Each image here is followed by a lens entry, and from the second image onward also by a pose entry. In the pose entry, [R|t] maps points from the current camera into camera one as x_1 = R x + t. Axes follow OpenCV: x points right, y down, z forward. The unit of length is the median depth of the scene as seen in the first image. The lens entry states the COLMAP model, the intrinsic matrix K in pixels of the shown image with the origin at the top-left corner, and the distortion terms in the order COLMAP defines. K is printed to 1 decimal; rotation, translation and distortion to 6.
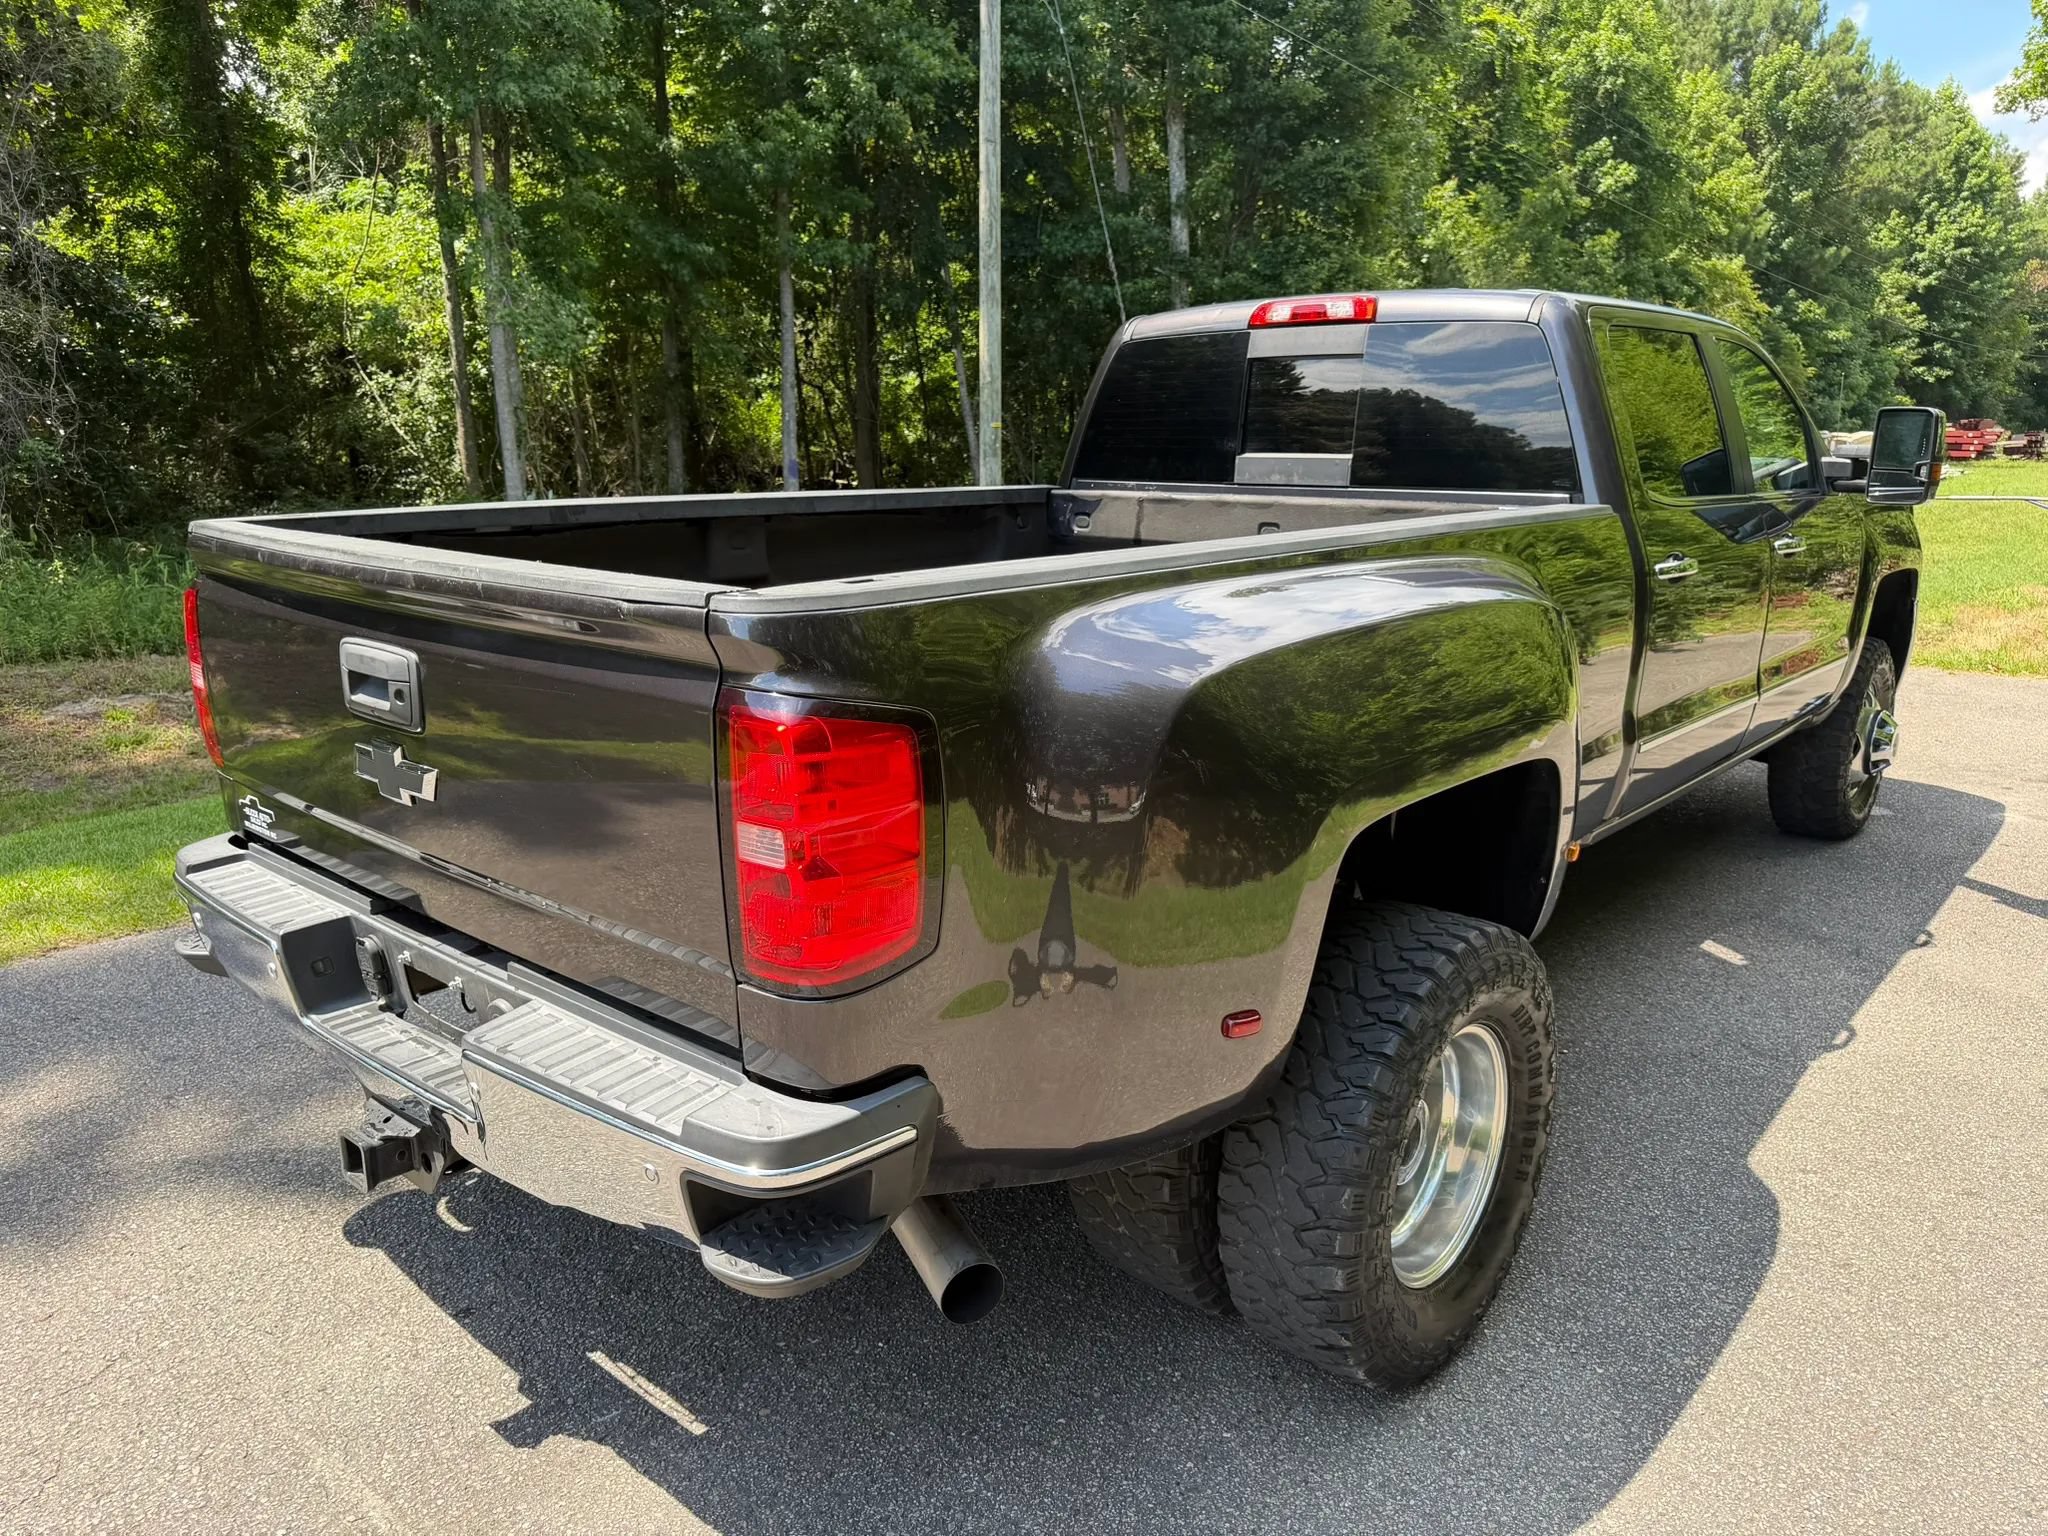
lens RADIAL K [[1415.5, 0, 1024.0], [0, 1415.5, 768.0], [0, 0, 1]] dist [-0.001231, -0.002723]
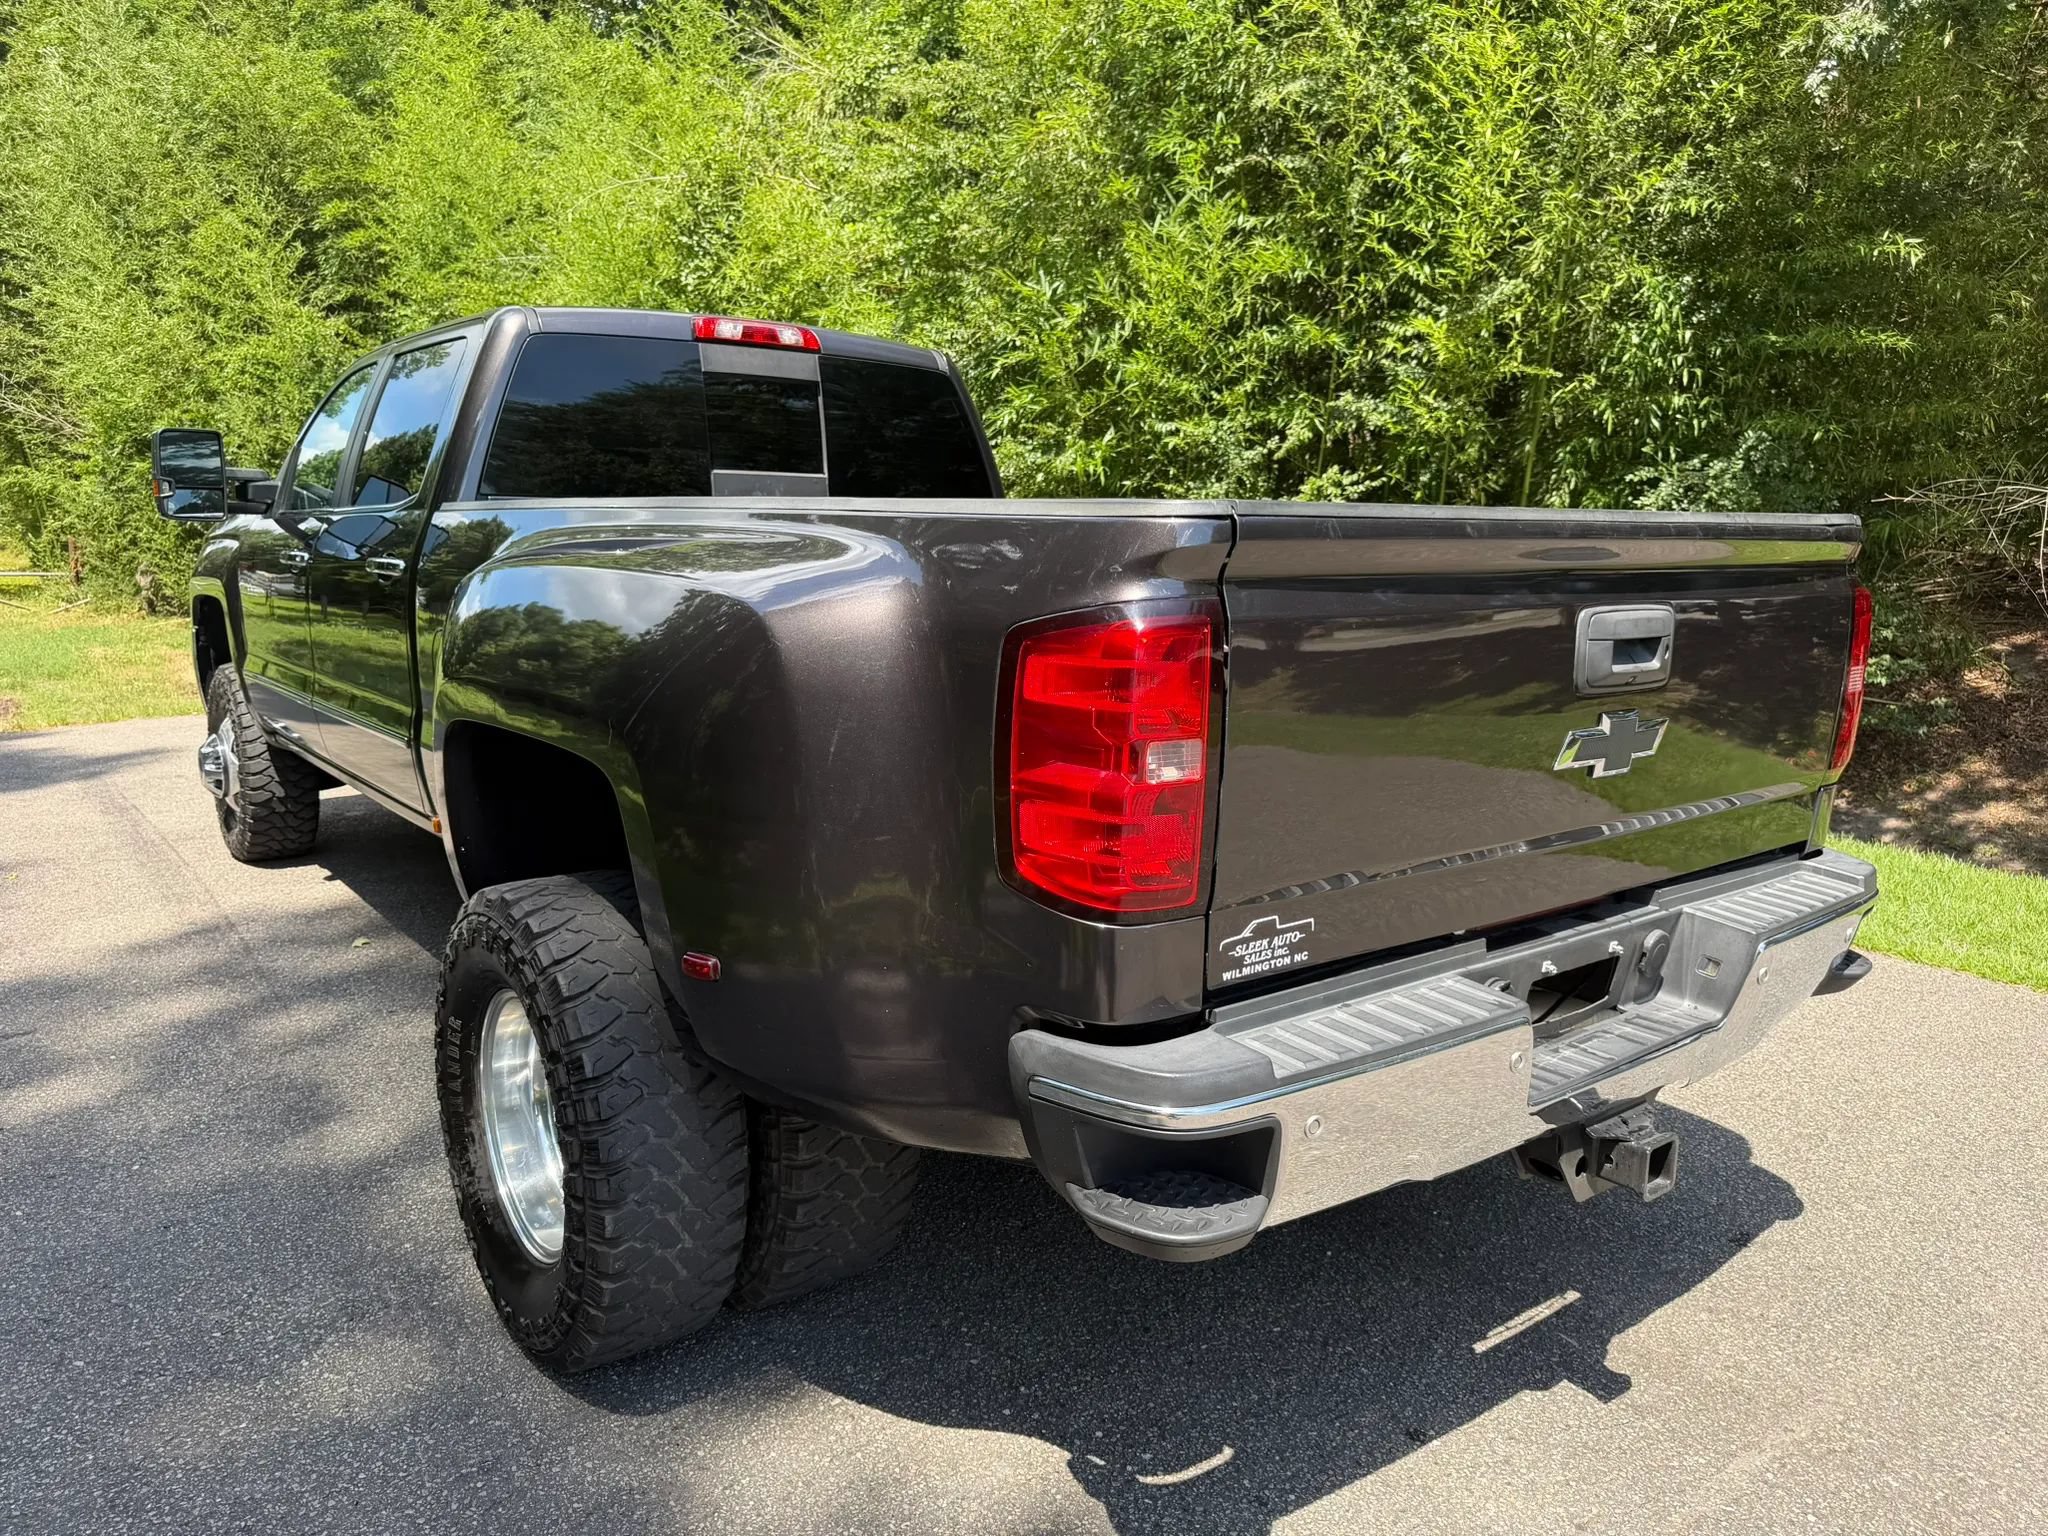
lens RADIAL K [[1413.3, 0, 1035.6], [0, 1413.3, 767.3], [0, 0, 1]] dist [0.002036, -0.005622]
pose [[0.211376, -0.163186, 0.963686, -0.923772], [0.216232, 0.969341, 0.116715, -0.112932], [-0.953186, 0.183709, 0.240181, 0.733271]]
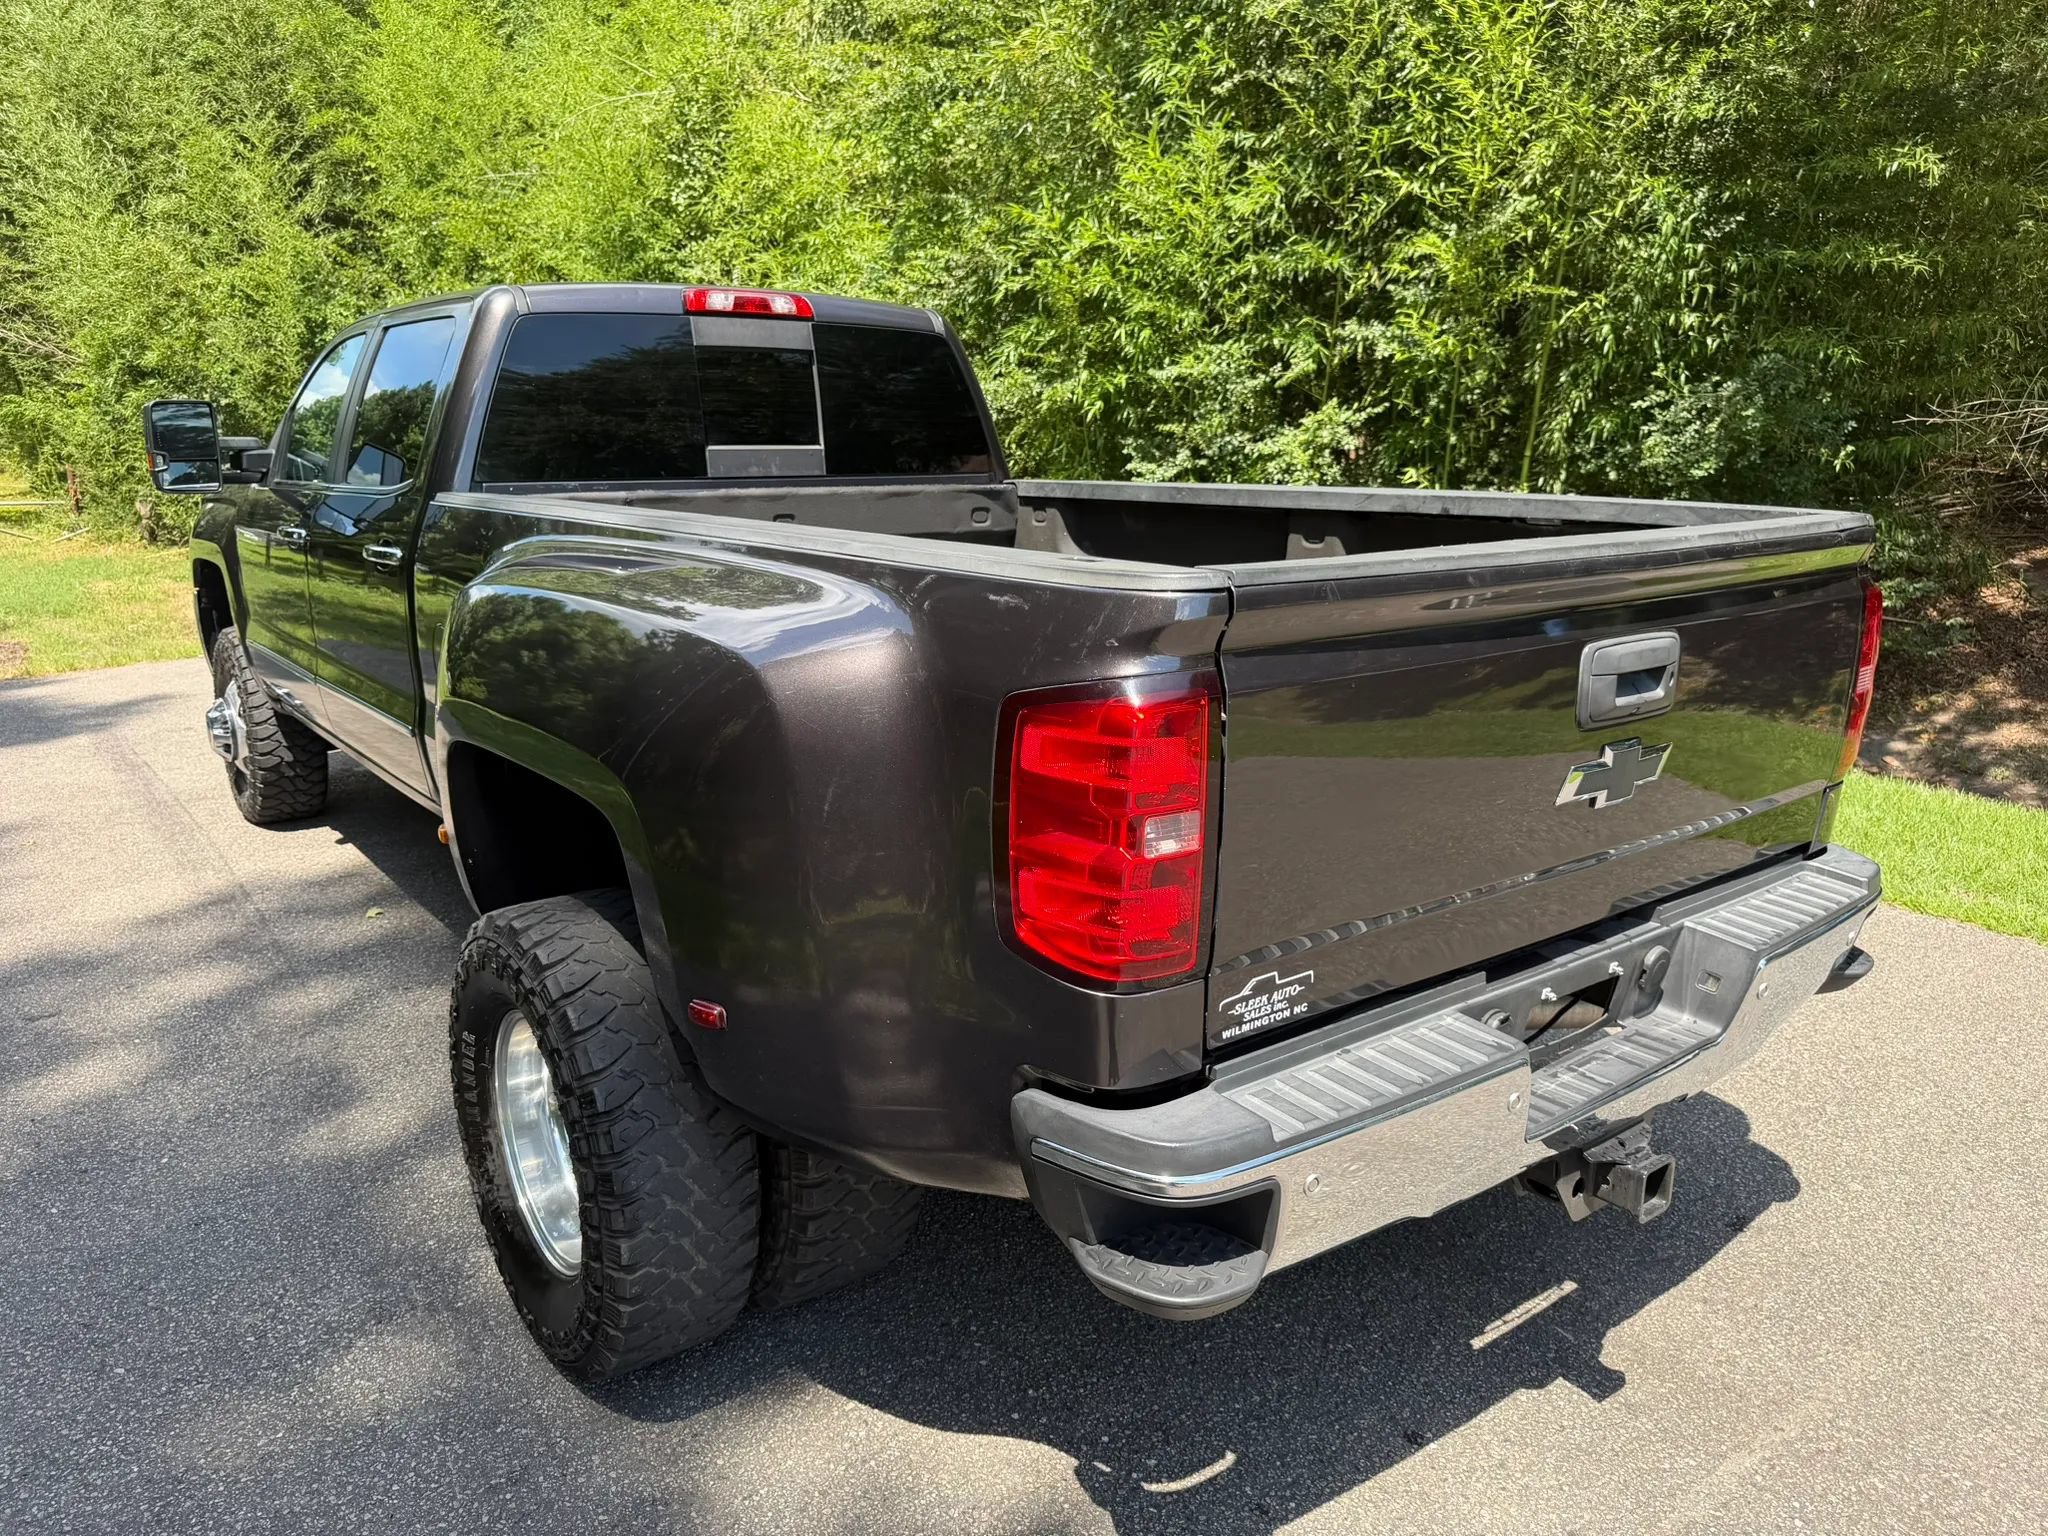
lens RADIAL K [[1415.5, 0, 1024.0], [0, 1415.5, 768.0], [0, 0, 1]] dist [-0.001231, -0.002723]
pose [[0.220641, -0.227096, 0.948549, -0.913530], [0.229544, 0.957291, 0.175795, -0.164711], [-0.947959, 0.178946, 0.263346, 0.720866]]
